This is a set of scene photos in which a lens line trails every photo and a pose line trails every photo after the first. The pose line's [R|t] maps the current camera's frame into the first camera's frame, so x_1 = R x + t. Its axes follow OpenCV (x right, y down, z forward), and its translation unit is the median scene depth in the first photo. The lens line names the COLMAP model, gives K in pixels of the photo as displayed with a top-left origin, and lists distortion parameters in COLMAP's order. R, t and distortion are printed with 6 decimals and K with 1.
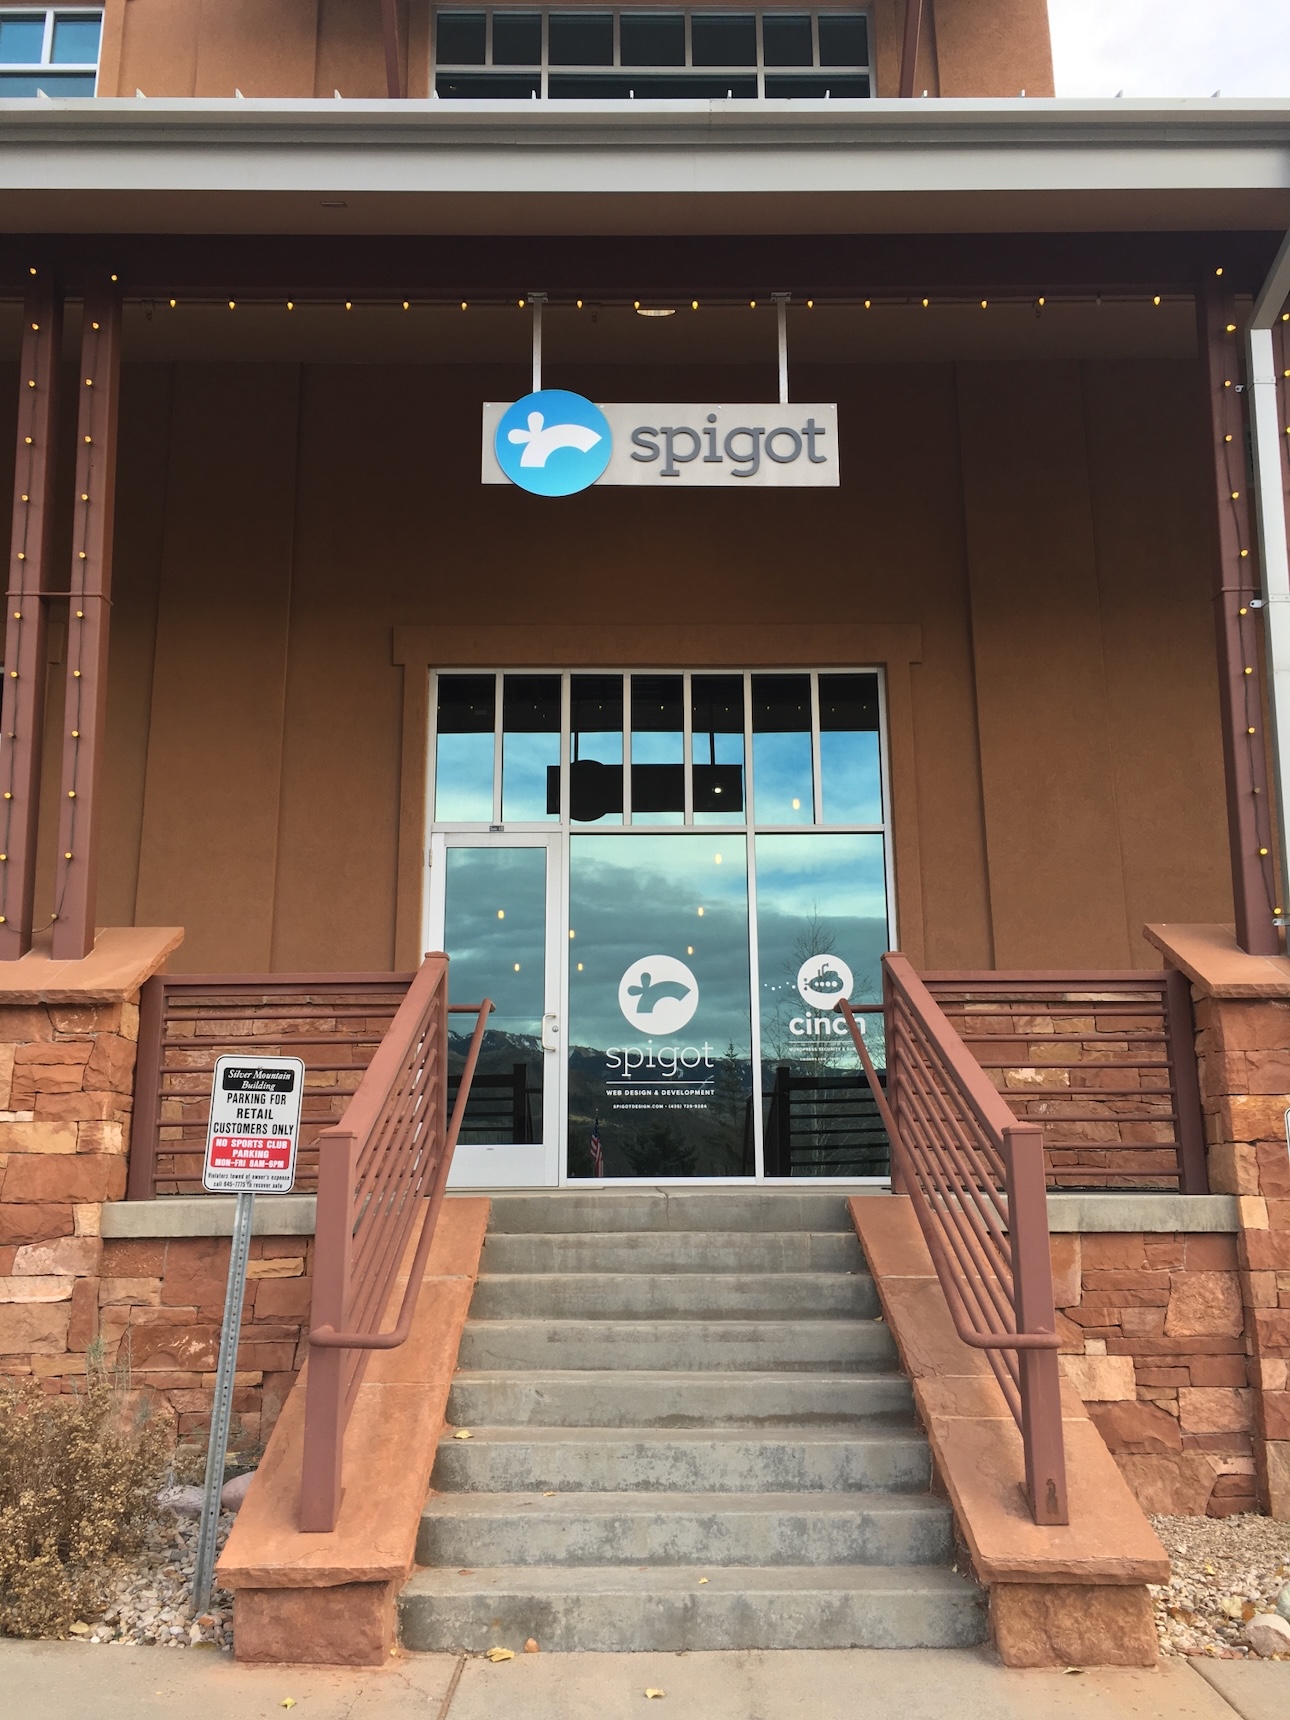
lens RADIAL K [[1457.6, 0, 646.7], [0, 1457.6, 858.9], [0, 0, 1]] dist [0.071292, -0.000661]
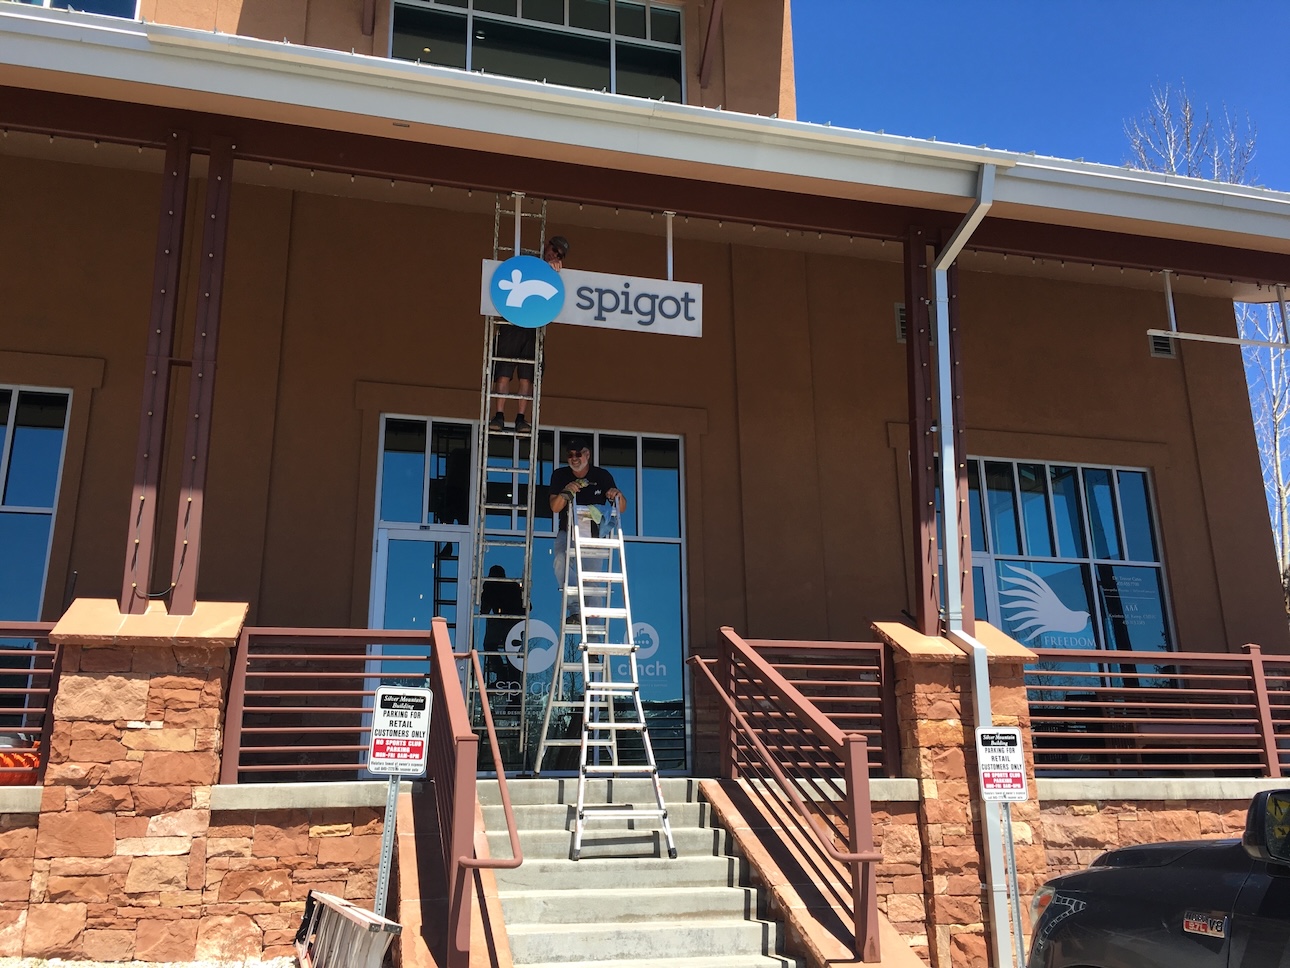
lens RADIAL K [[1093.2, 0, 642.3], [0, 1093.2, 484.9], [0, 0, 1]] dist [0.071292, -0.000661]
pose [[0.971140, 0.062438, 0.230193, -0.226800], [-0.051713, 0.997290, -0.052338, -0.026724], [-0.232837, 0.038924, 0.971737, -0.171648]]
